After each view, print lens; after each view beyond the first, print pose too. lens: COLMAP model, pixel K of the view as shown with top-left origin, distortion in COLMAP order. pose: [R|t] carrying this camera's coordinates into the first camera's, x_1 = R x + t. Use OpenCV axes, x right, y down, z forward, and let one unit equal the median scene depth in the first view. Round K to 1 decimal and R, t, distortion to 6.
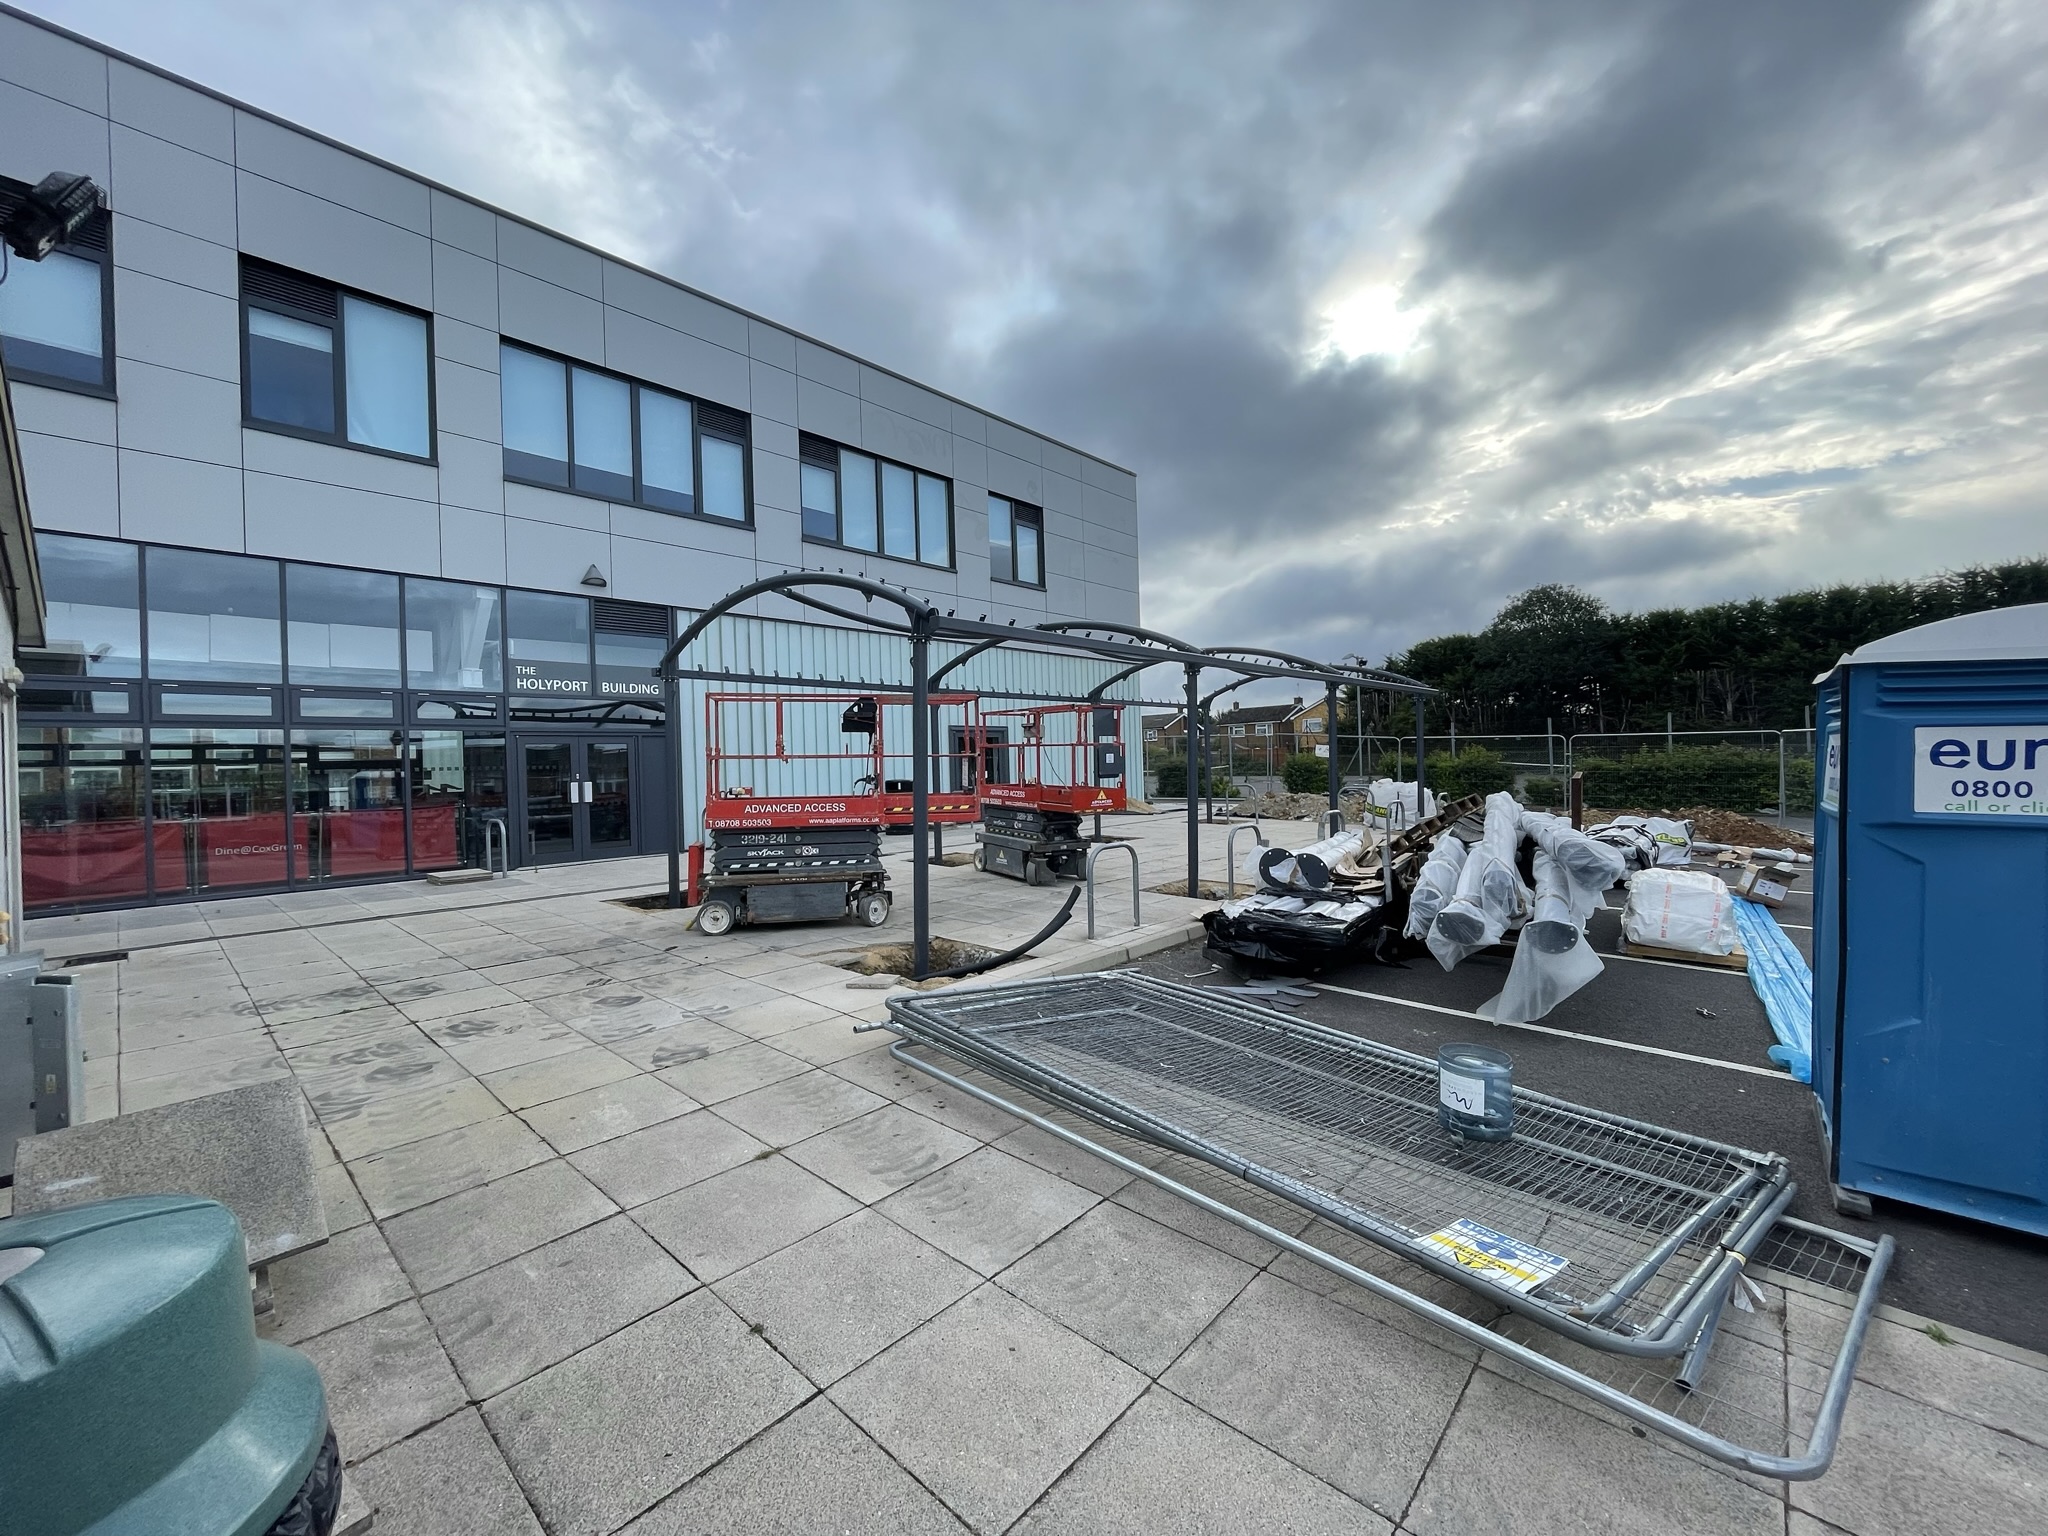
lens RADIAL K [[837.5, 0, 1024.0], [0, 837.5, 768.0], [0, 0, 1]] dist [0.000204, 0.000088]
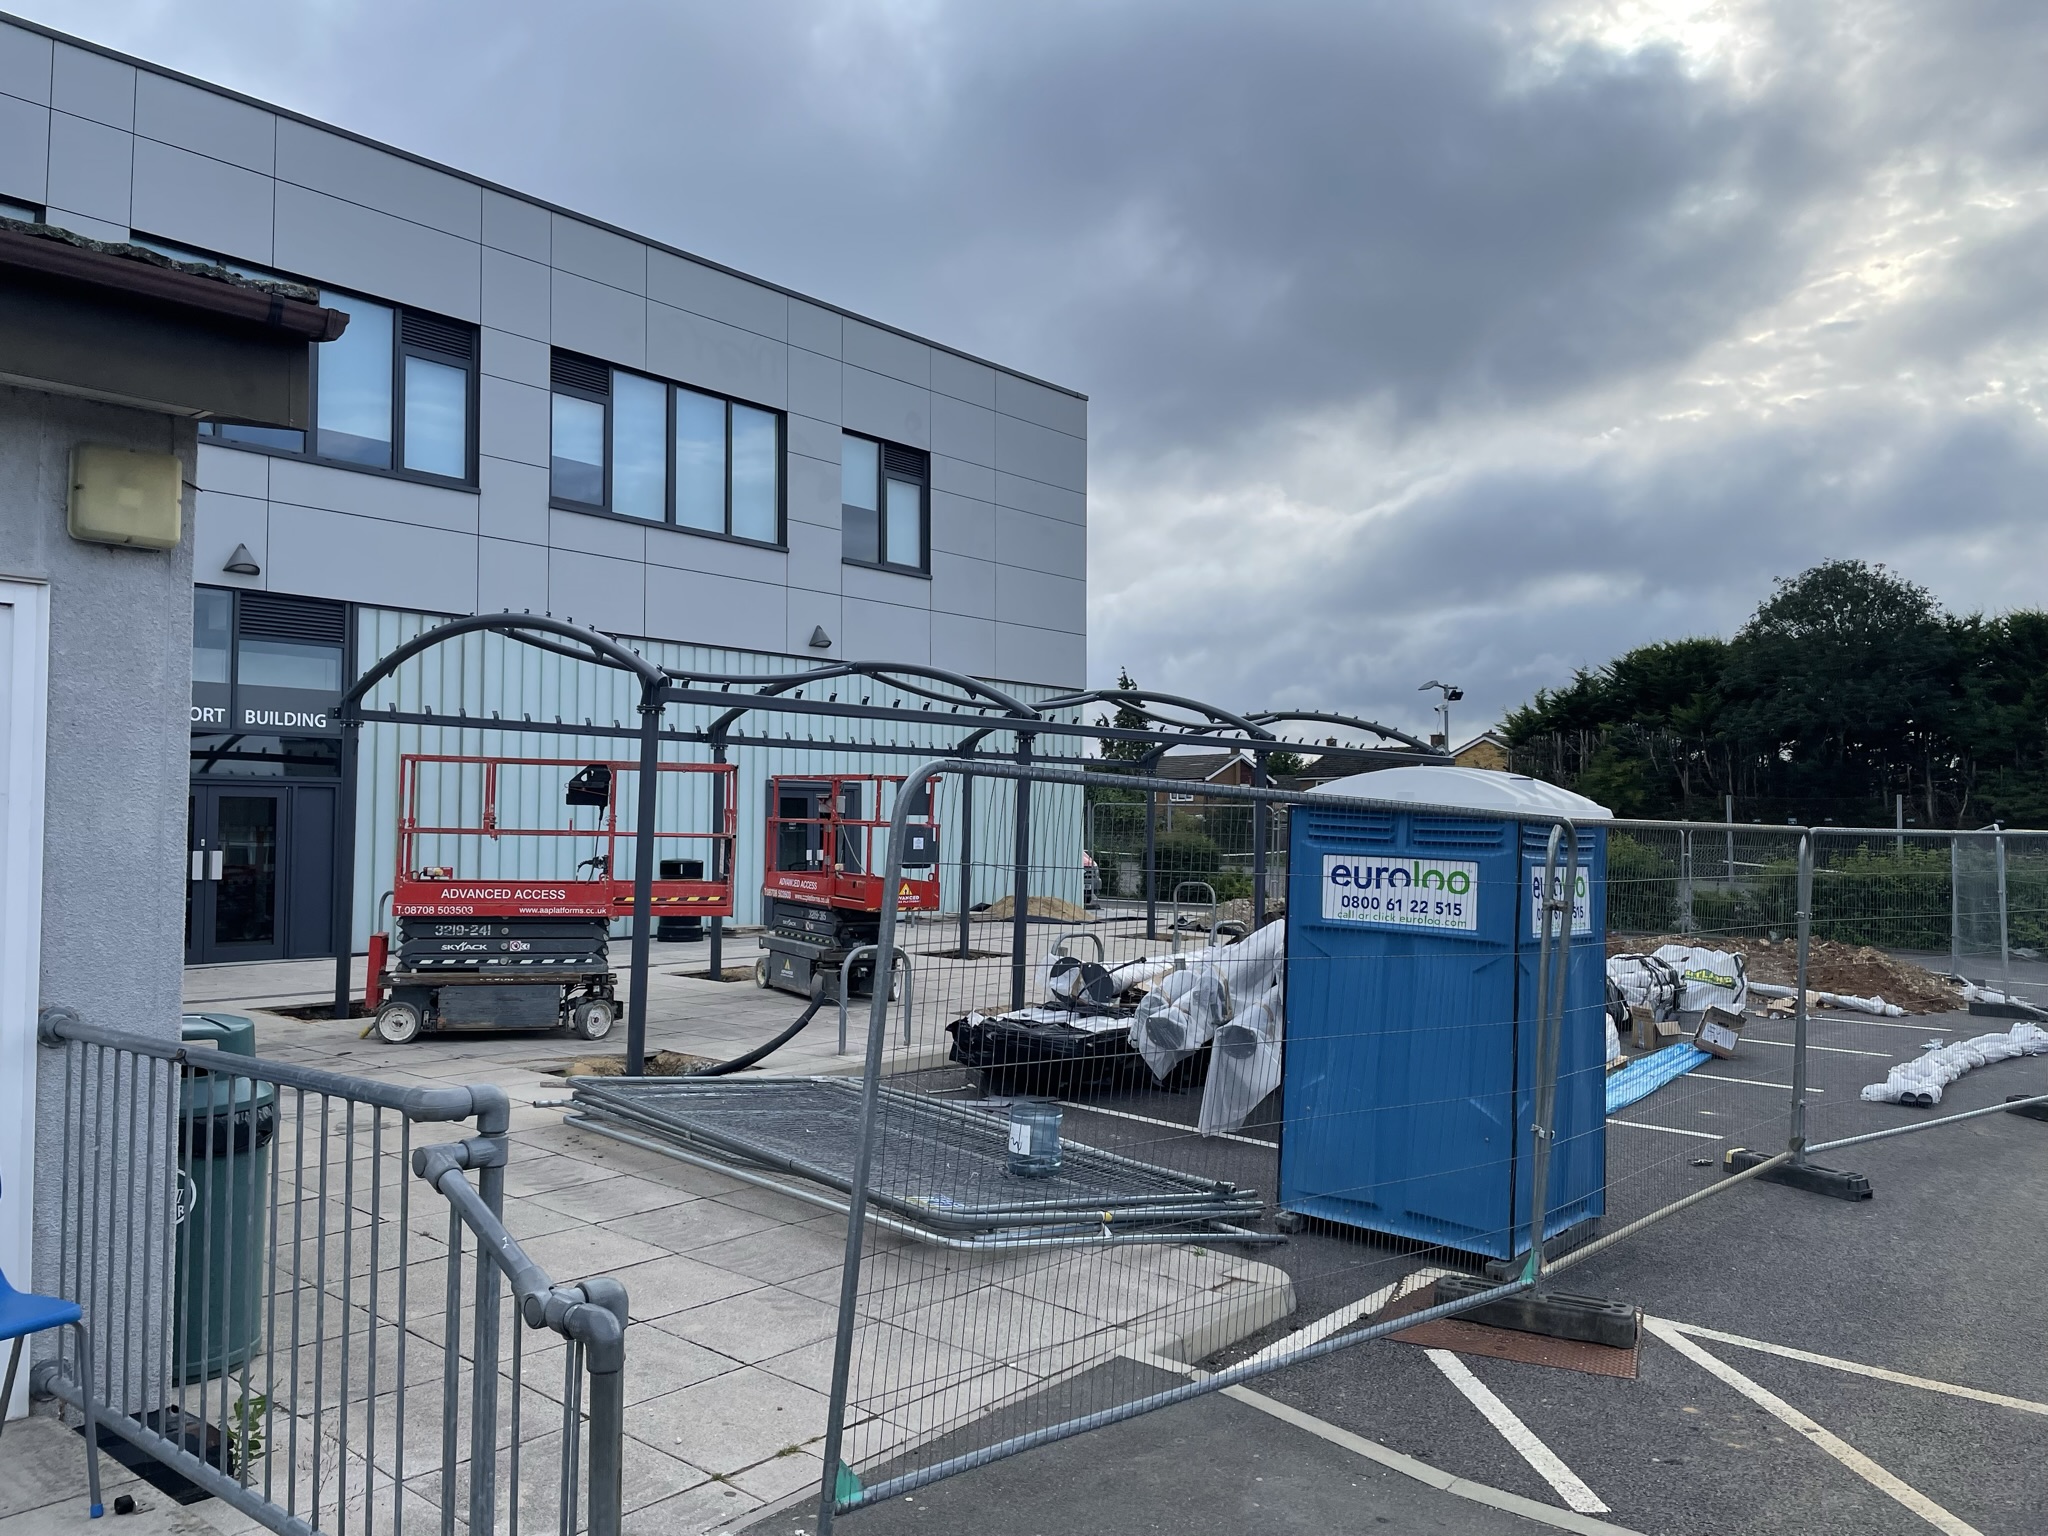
lens RADIAL K [[1557.7, 0, 1024.0], [0, 1557.7, 768.0], [0, 0, 1]] dist [0.125713, -0.184883]
pose [[0.999141, 0.034096, 0.023542, 0.150958], [-0.032968, 0.998363, -0.046744, -0.015752], [-0.025097, 0.045927, 0.998629, -0.436135]]
